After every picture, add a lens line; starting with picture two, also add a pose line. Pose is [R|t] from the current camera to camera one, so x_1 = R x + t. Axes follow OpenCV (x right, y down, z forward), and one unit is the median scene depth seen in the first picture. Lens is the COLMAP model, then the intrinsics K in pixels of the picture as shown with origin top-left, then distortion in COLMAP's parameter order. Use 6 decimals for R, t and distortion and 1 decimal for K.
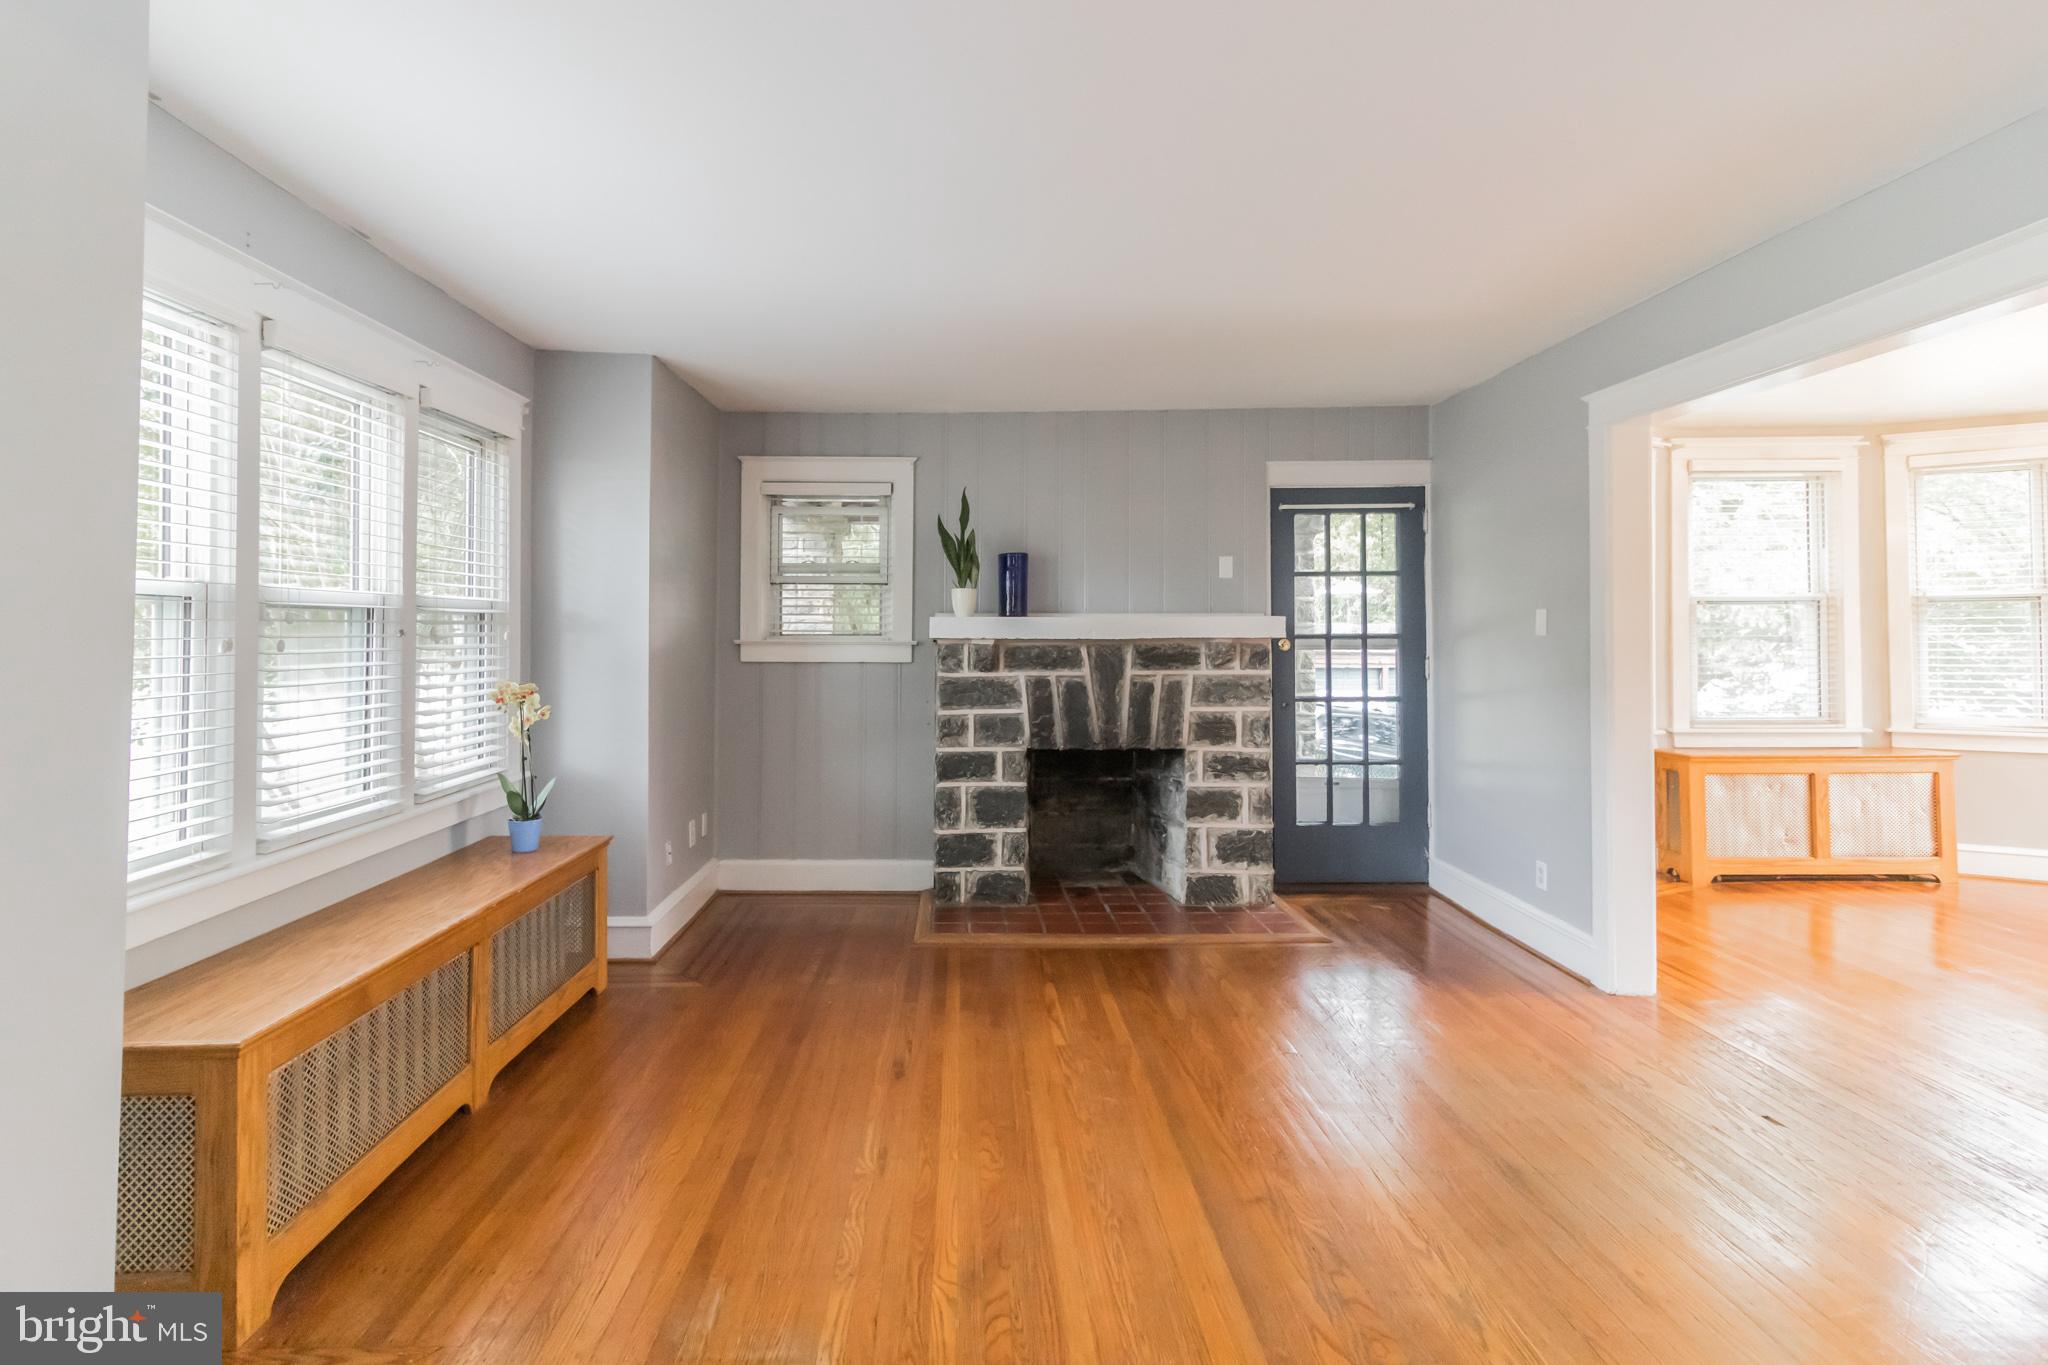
lens RADIAL K [[980.5, 0, 945.8], [0, 980.5, 623.9], [0, 0, 1]] dist [0.001792, 0.001034]
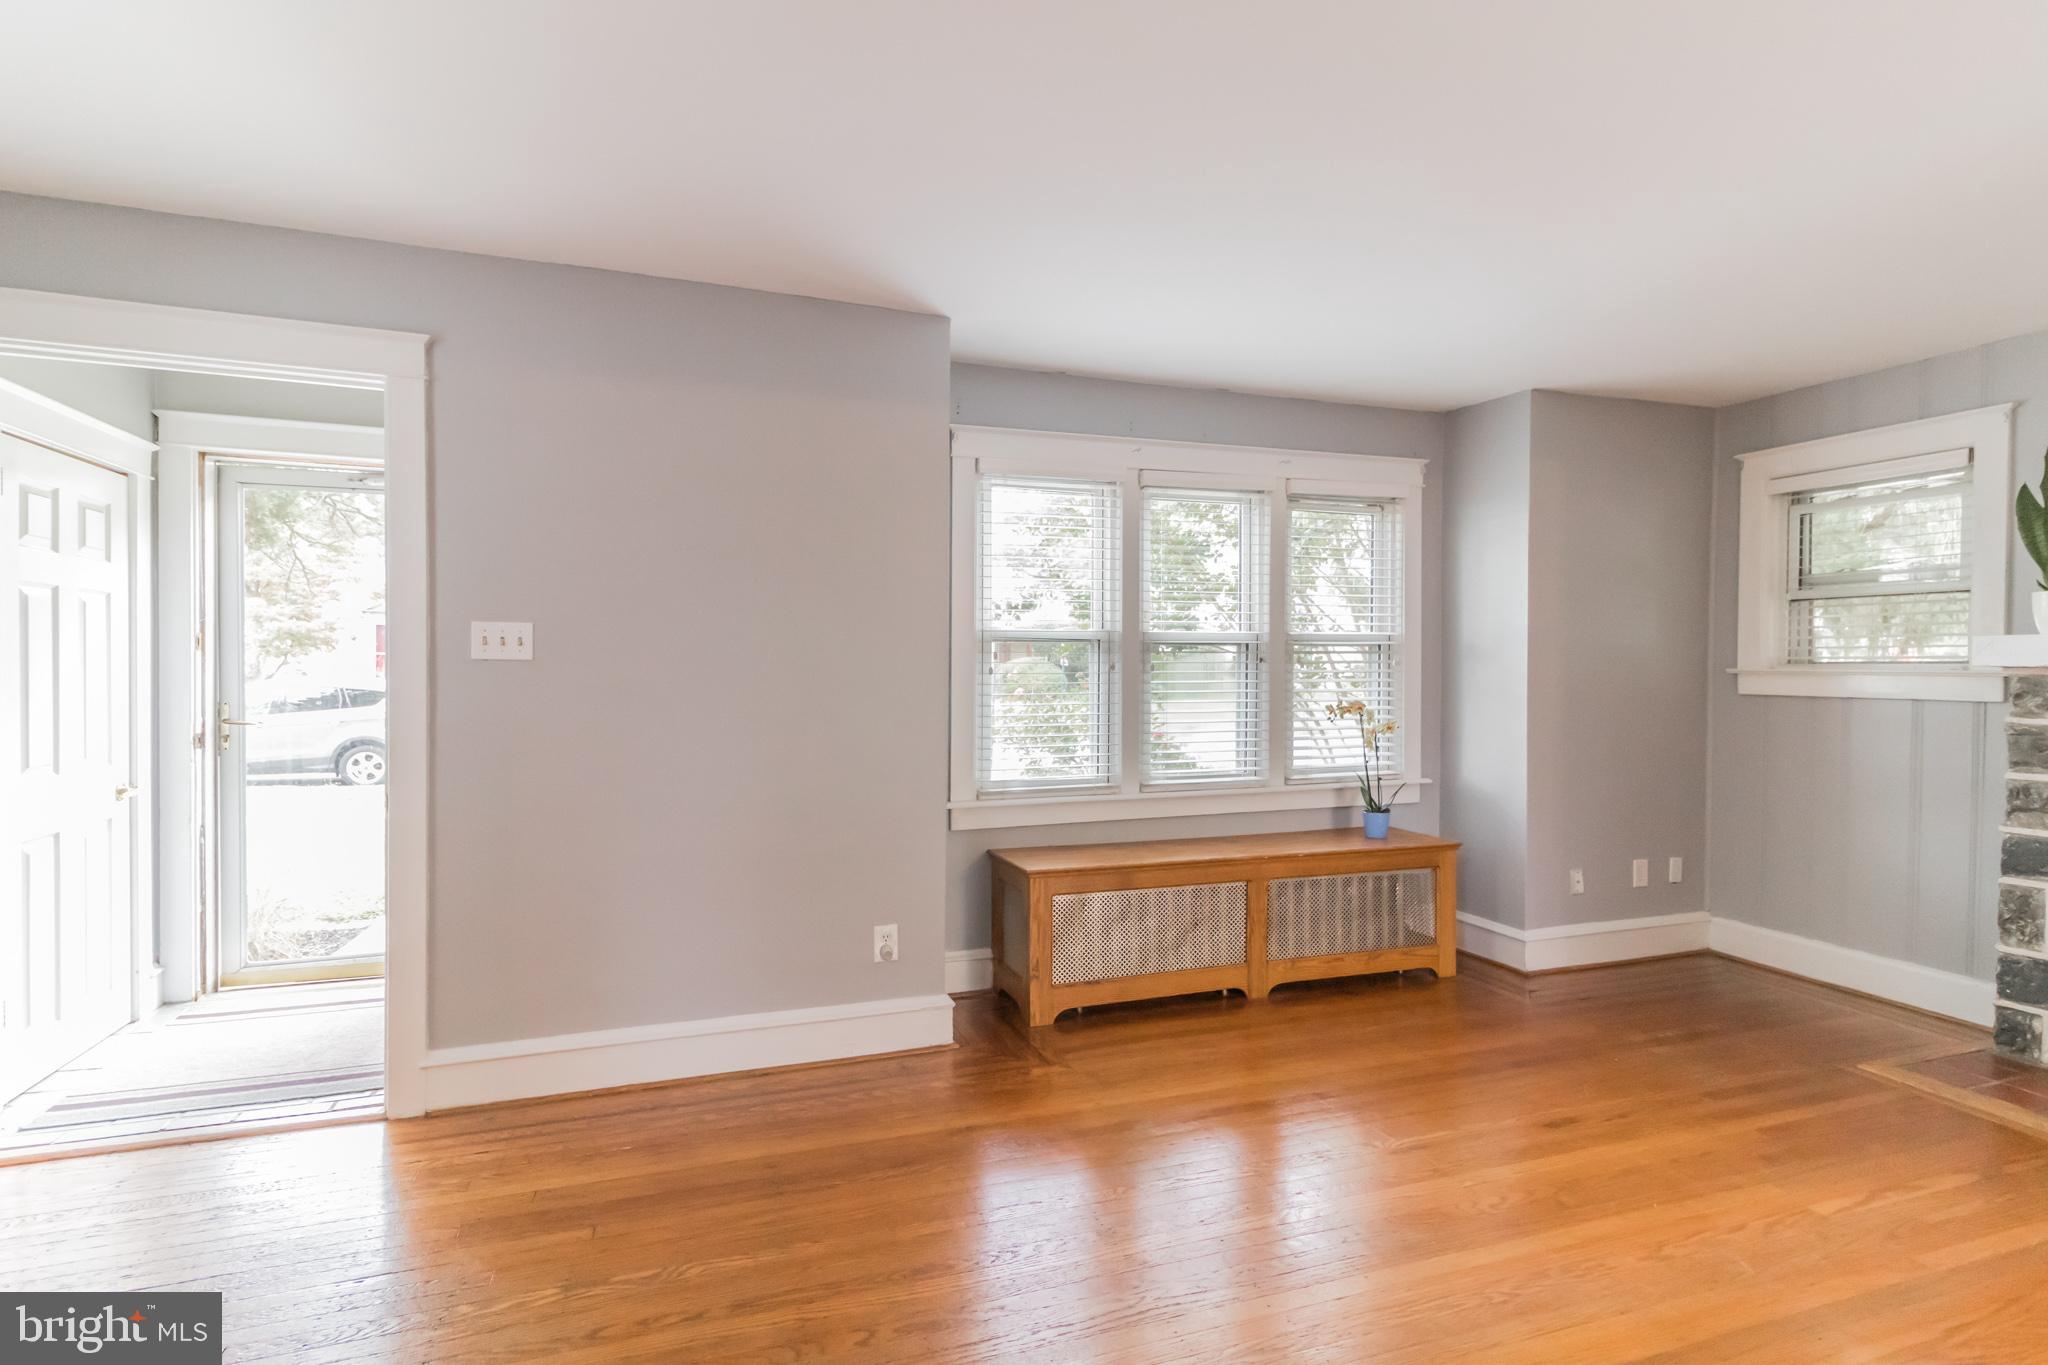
lens RADIAL K [[954.7, 0, 1025.3], [0, 954.7, 674.7], [0, 0, 1]] dist [0.002468, 0.000384]
pose [[0.346668, 0.009813, -0.937936, 0.480953], [0.008926, 0.999865, 0.013760, 0.006317], [0.937945, -0.013142, 0.346534, 0.159156]]
